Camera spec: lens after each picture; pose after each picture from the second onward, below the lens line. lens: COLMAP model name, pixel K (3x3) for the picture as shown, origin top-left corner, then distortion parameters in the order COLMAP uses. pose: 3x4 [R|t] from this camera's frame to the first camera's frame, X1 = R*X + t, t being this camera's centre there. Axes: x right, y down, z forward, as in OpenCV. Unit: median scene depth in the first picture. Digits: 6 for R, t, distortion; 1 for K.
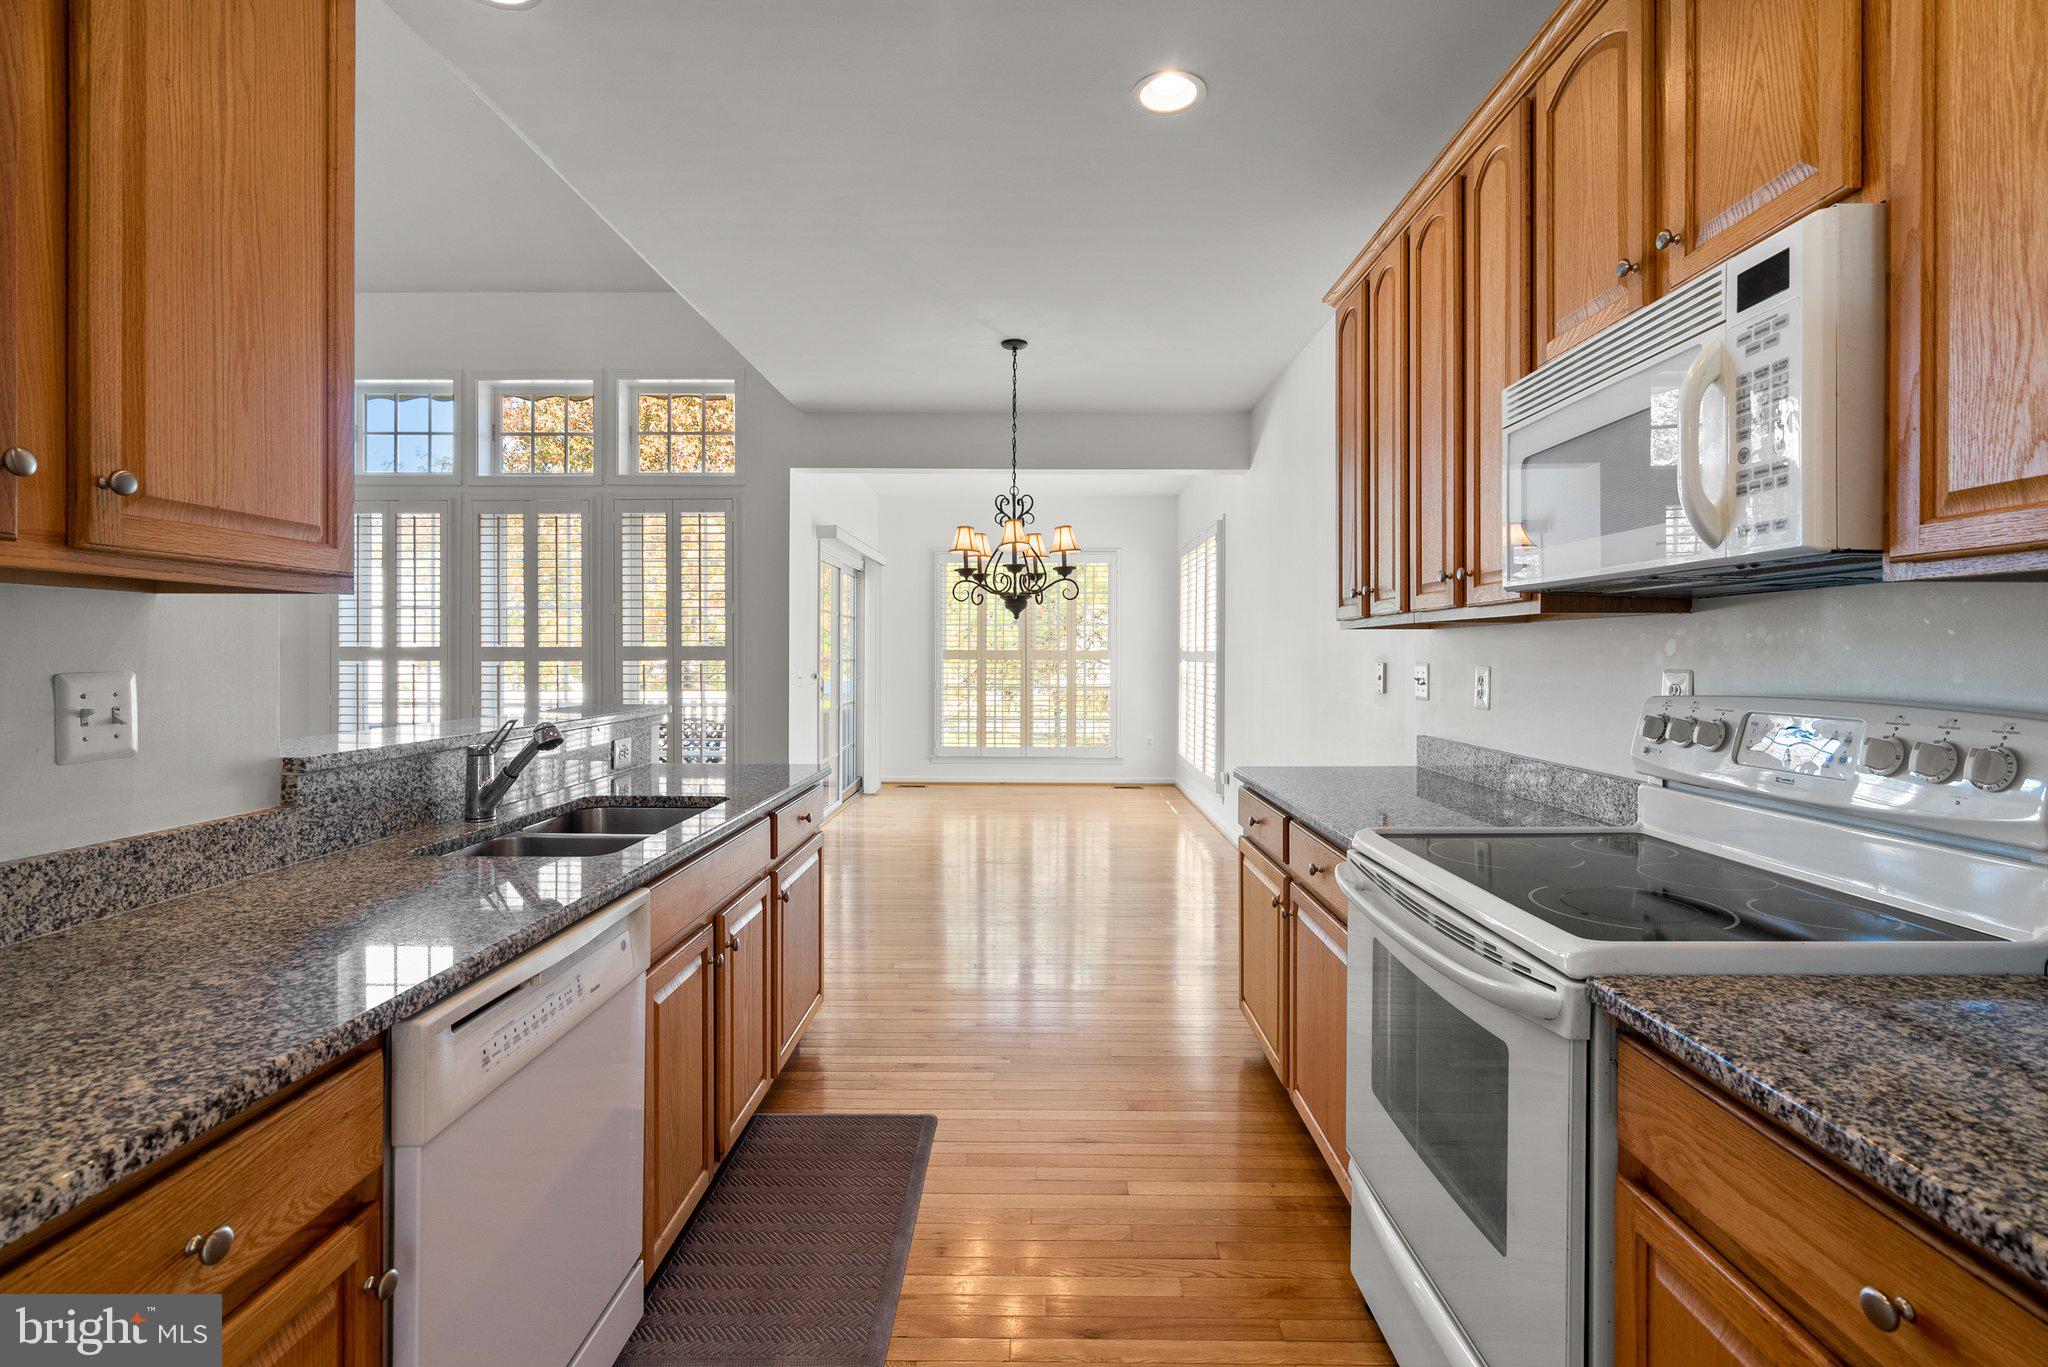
lens RADIAL K [[933.7, 0, 1026.9], [0, 933.7, 652.3], [0, 0, 1]] dist [-0.002622, 0.000773]
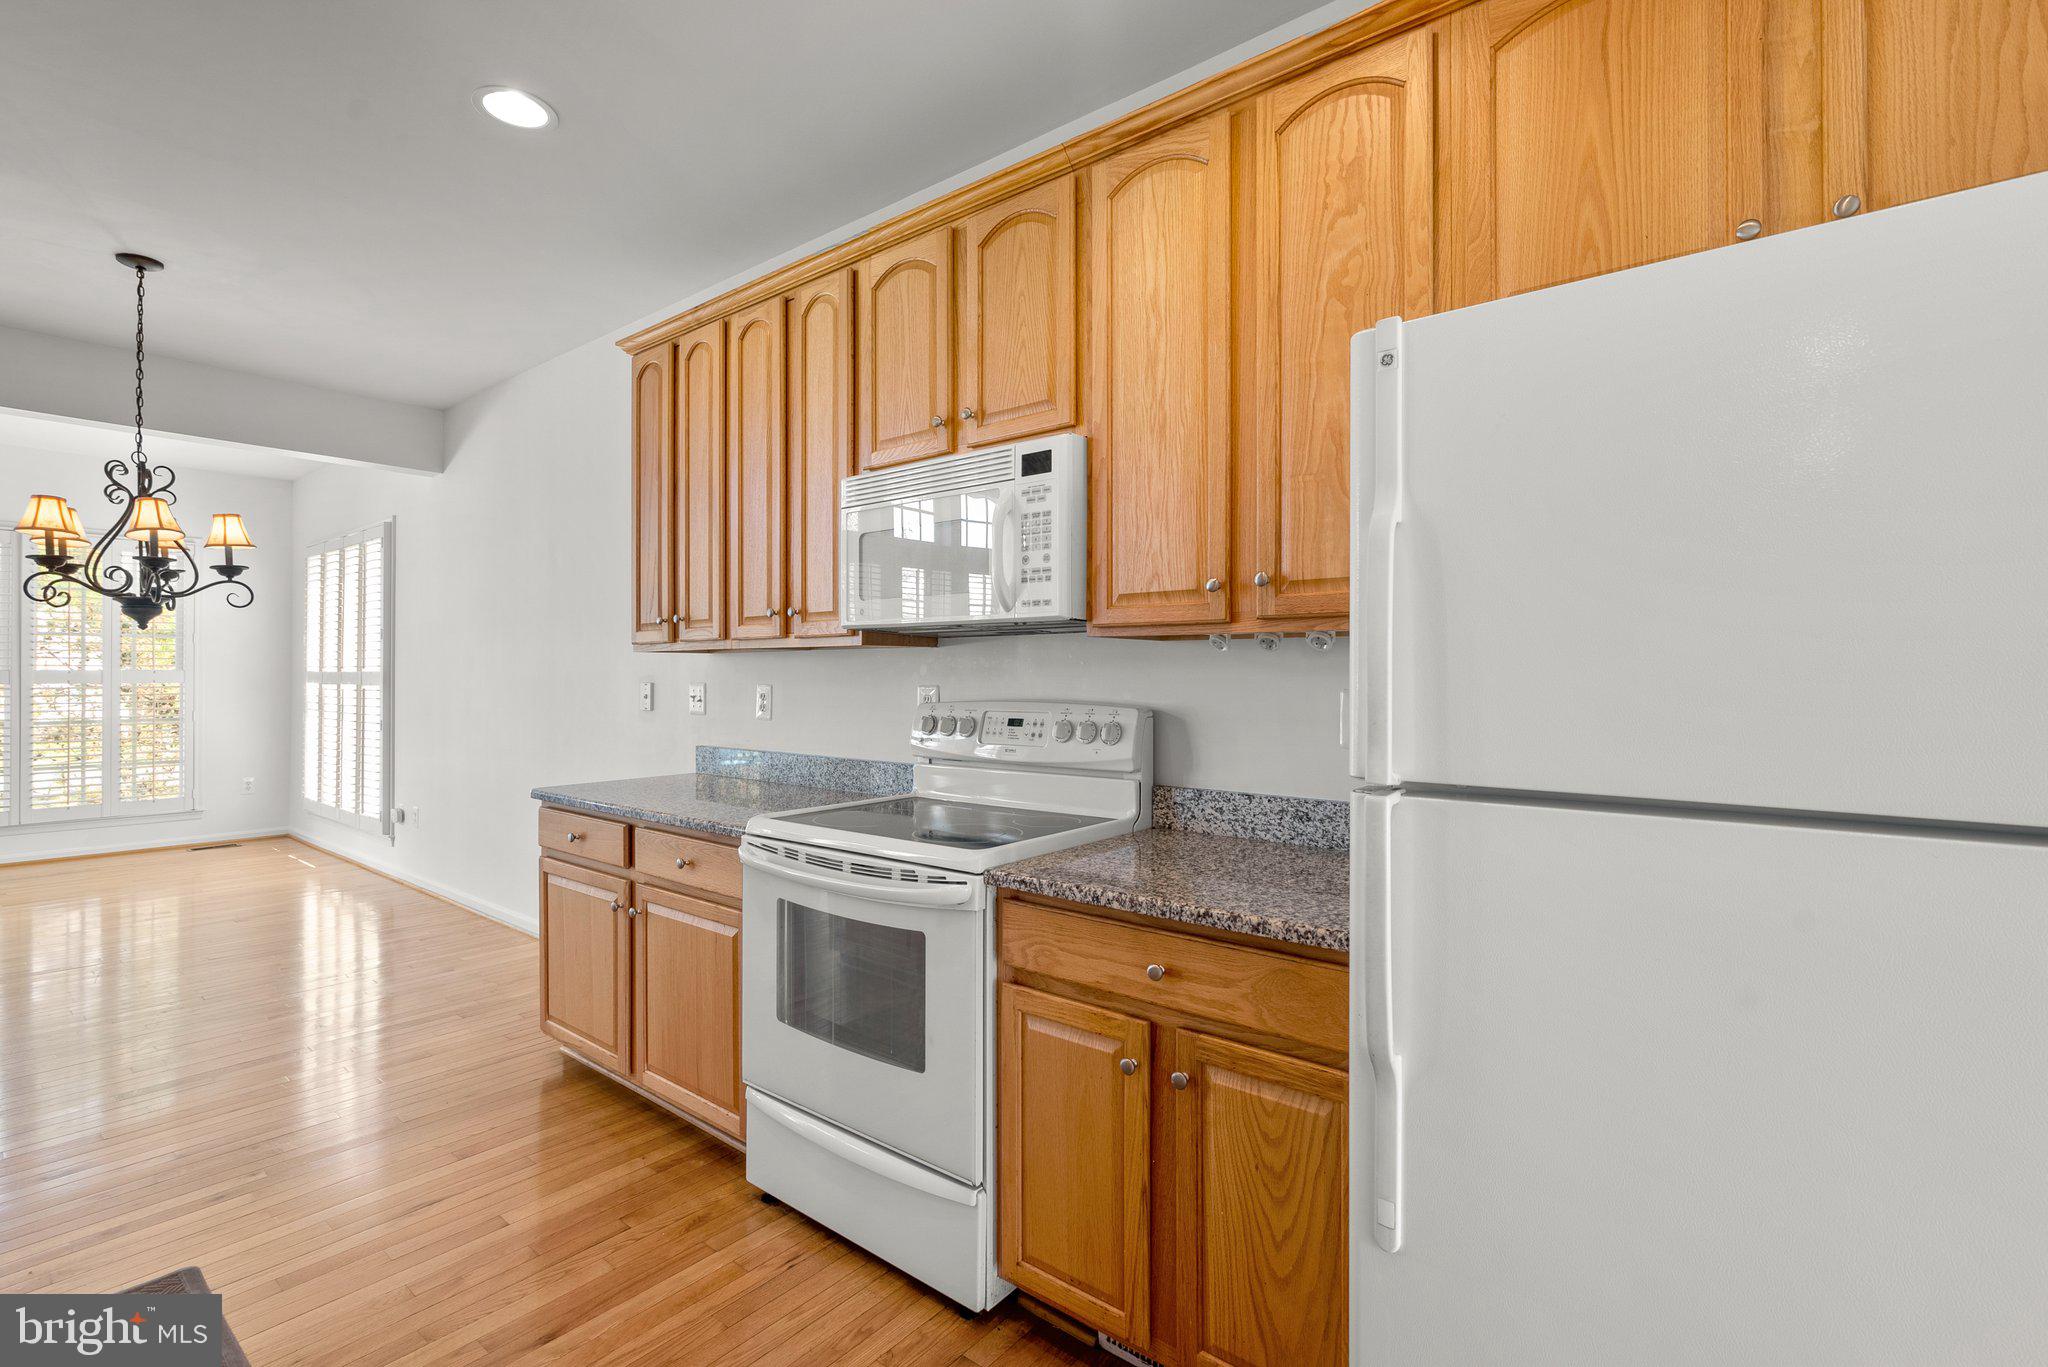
lens RADIAL K [[926.6, 0, 1033.8], [0, 926.6, 669.6], [0, 0, 1]] dist [-0.002466, 0.000981]
pose [[0.615820, 0.001460, 0.787886, -0.275404], [0.000829, 0.999997, -0.002501, -0.001517], [-0.787886, 0.002193, 0.615817, -0.034502]]
